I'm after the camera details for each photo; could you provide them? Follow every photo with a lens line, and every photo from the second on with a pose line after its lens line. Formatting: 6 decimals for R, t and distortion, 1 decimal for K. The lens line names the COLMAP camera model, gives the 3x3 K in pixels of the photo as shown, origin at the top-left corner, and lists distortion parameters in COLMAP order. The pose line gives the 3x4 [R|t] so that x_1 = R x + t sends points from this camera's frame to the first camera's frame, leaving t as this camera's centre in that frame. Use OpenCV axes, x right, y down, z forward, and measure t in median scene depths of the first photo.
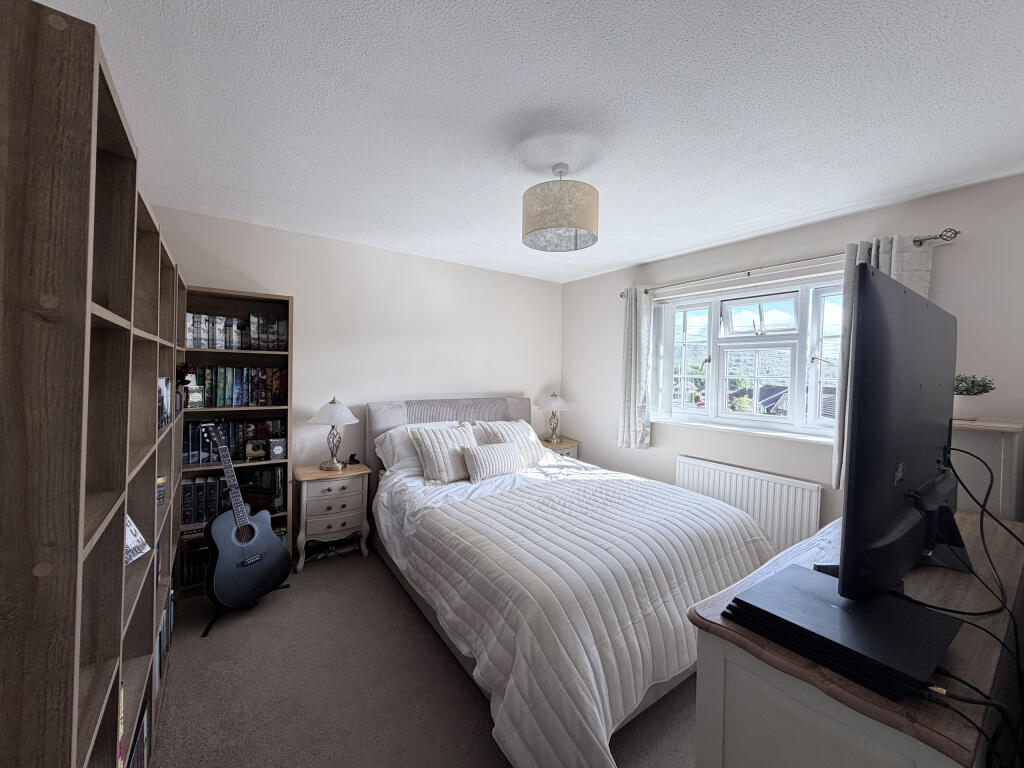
lens RADIAL K [[411.1, 0, 513.4], [0, 411.1, 380.7], [0, 0, 1]] dist [0.000616, 0.000665]
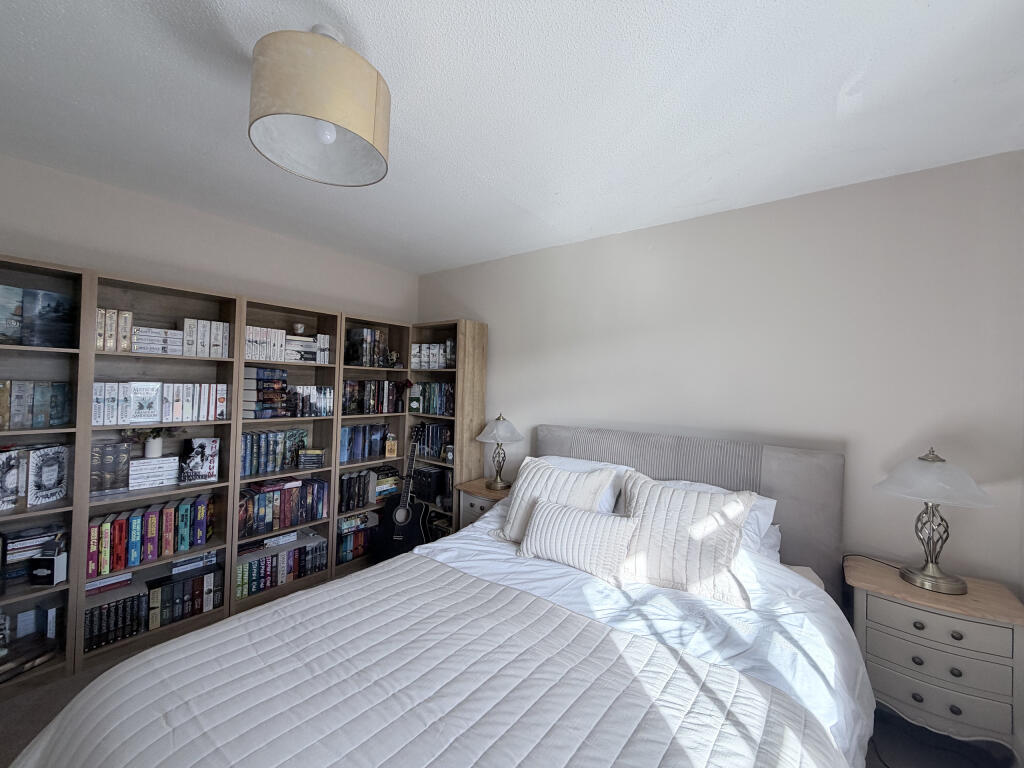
lens RADIAL K [[411.1, 0, 514.7], [0, 411.1, 381.9], [0, 0, 1]] dist [0.000616, 0.000665]
pose [[0.279016, -0.017963, -0.960119, 0.576481], [-0.046803, 0.998382, -0.032281, -0.006240], [0.959145, 0.053943, 0.277724, 0.853921]]
